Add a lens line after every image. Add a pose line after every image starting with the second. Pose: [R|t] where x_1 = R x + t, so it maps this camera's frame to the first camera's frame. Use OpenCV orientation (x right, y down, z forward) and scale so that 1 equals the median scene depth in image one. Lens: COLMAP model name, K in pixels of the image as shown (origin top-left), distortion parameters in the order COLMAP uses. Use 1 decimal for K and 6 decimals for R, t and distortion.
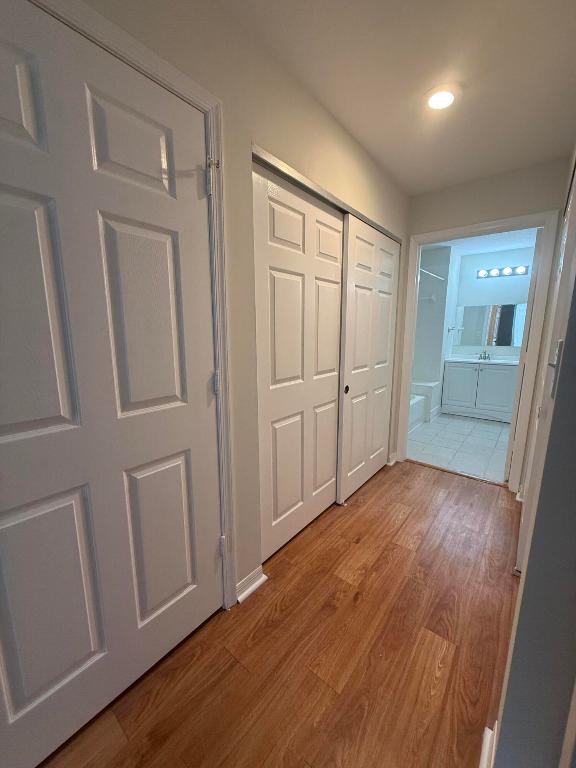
lens RADIAL K [[304.7, 0, 287.8], [0, 304.7, 383.2], [0, 0, 1]] dist [0.000955, -0.000301]
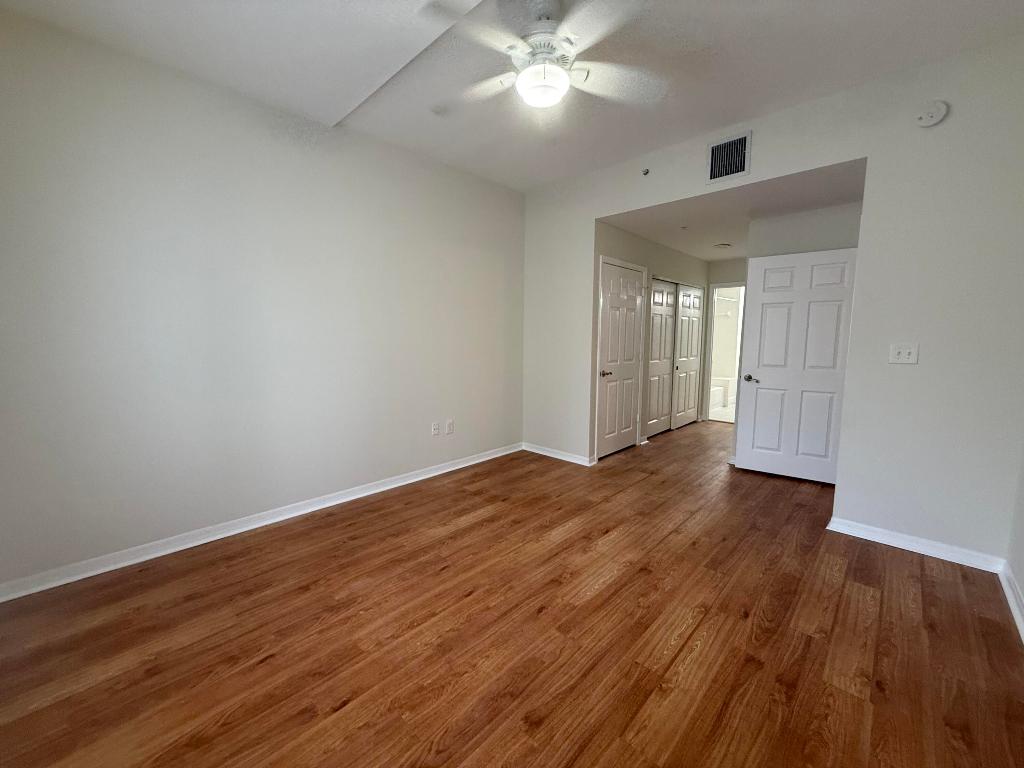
lens RADIAL K [[406.2, 0, 510.0], [0, 406.2, 383.9], [0, 0, 1]] dist [0.000955, -0.000301]
pose [[0.996299, 0.006154, -0.085733, -0.555520], [-0.011347, 0.998121, -0.060221, 0.248074], [0.085202, 0.060971, 0.994496, -1.435632]]
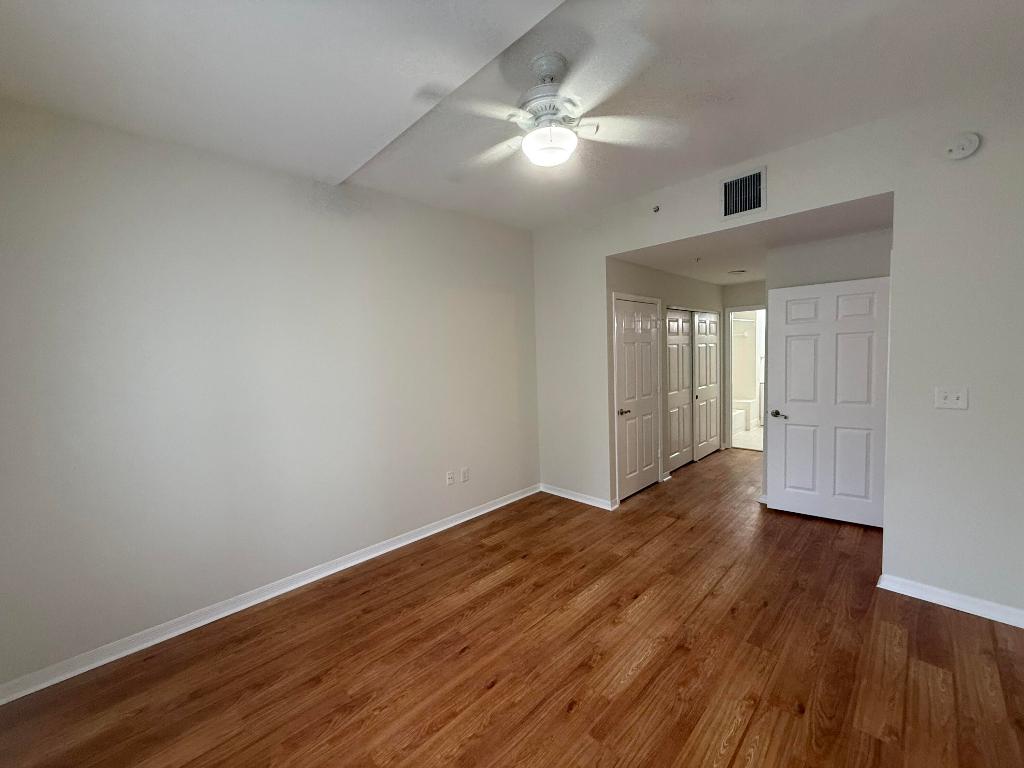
lens RADIAL K [[406.2, 0, 510.0], [0, 406.2, 383.9], [0, 0, 1]] dist [0.000955, -0.000301]
pose [[0.992602, -0.035600, -0.116080, -0.563923], [0.023698, 0.994466, -0.102348, 0.144628], [0.119081, 0.098840, 0.987953, -1.399487]]
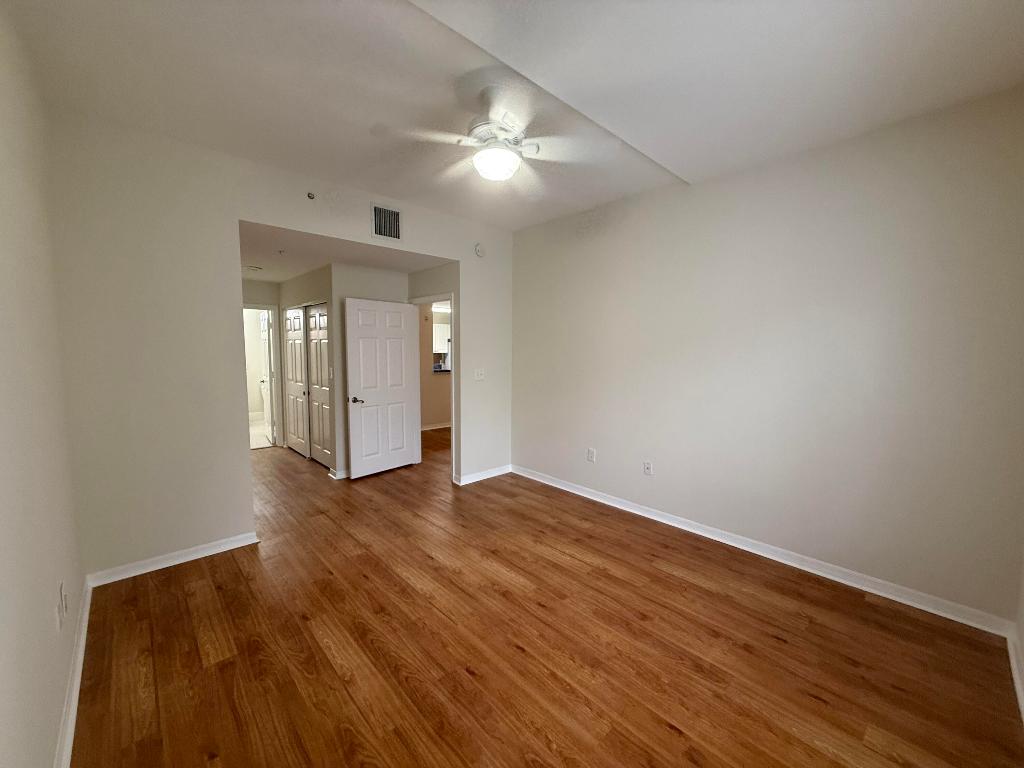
lens RADIAL K [[406.2, 0, 510.0], [0, 406.2, 383.9], [0, 0, 1]] dist [0.000955, -0.000301]
pose [[0.137510, -0.093276, 0.986099, -1.454713], [0.167457, 0.983415, 0.069671, 0.044054], [-0.976242, 0.155549, 0.150849, -0.788366]]
